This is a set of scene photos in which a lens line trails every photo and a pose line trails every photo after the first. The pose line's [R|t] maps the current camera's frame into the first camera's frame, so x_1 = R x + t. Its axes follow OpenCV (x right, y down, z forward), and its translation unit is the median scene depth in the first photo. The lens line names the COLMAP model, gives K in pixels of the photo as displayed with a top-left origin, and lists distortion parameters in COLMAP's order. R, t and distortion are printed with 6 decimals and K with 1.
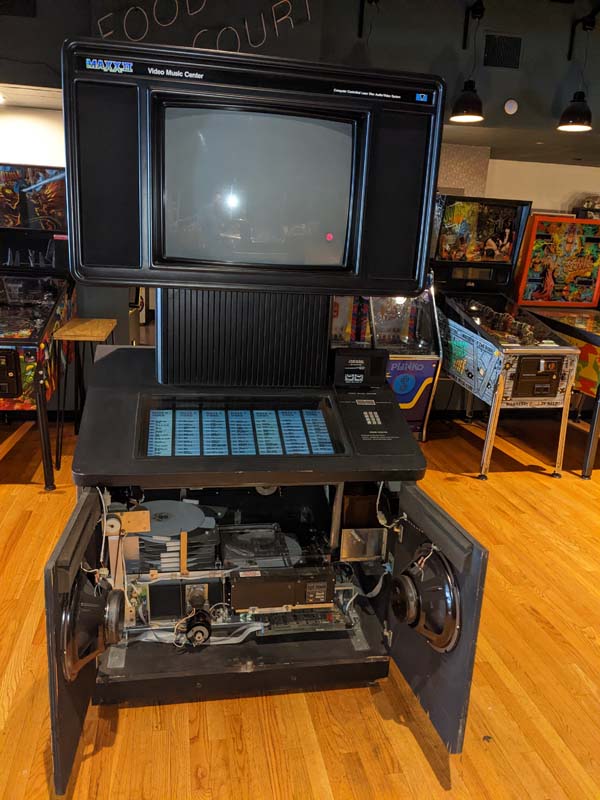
lens RADIAL K [[628.7, 0, 300.3], [0, 628.7, 401.3], [0, 0, 1]] dist [-0.015032, -0.017592]
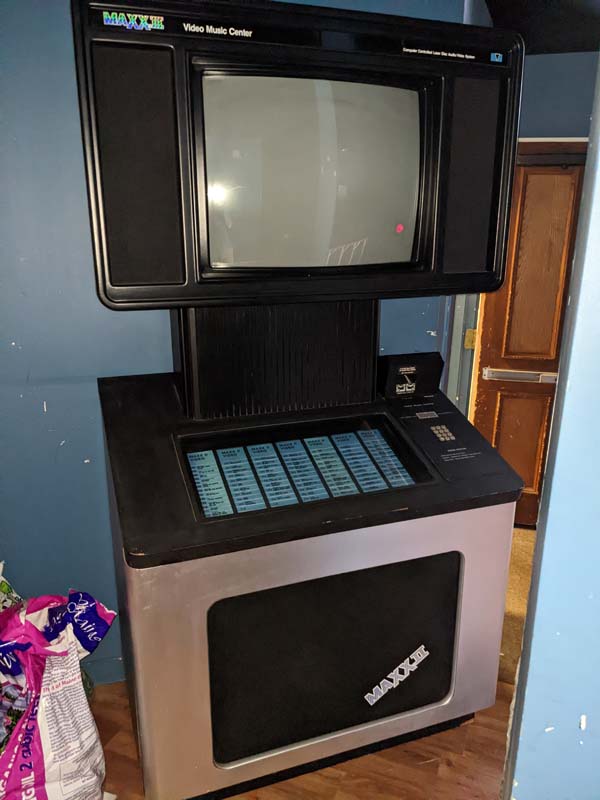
lens RADIAL K [[628.7, 0, 296.9], [0, 628.7, 400.1], [0, 0, 1]] dist [-0.015032, -0.017592]
pose [[0.985313, -0.101077, 0.137625, -0.208085], [0.099149, 0.994855, 0.020812, -0.059923], [-0.139021, -0.006861, 0.990266, 0.174474]]
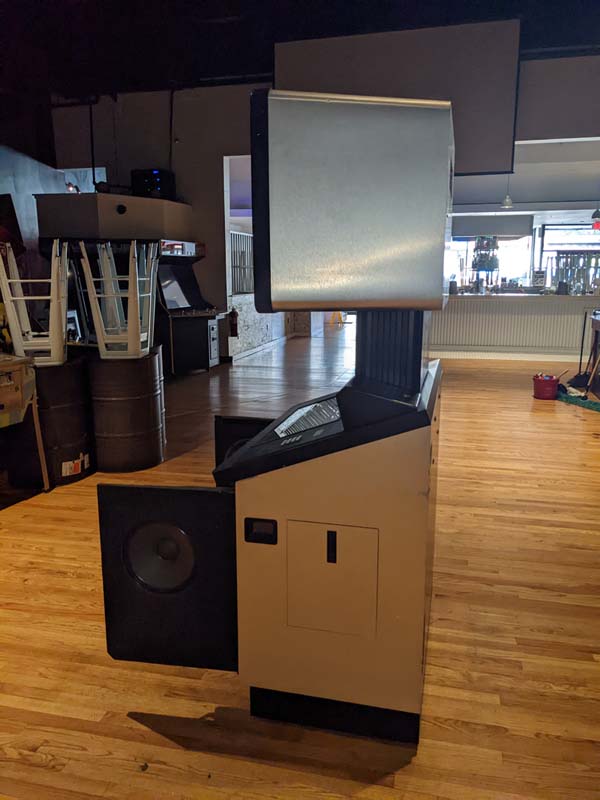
lens RADIAL K [[628.7, 0, 300.4], [0, 628.7, 399.5], [0, 0, 1]] dist [-0.015032, -0.017592]
pose [[-0.412683, 0.129740, -0.901588, 0.816430], [-0.256898, 0.933044, 0.251857, -0.231116], [0.873897, 0.335553, -0.351722, 1.125323]]
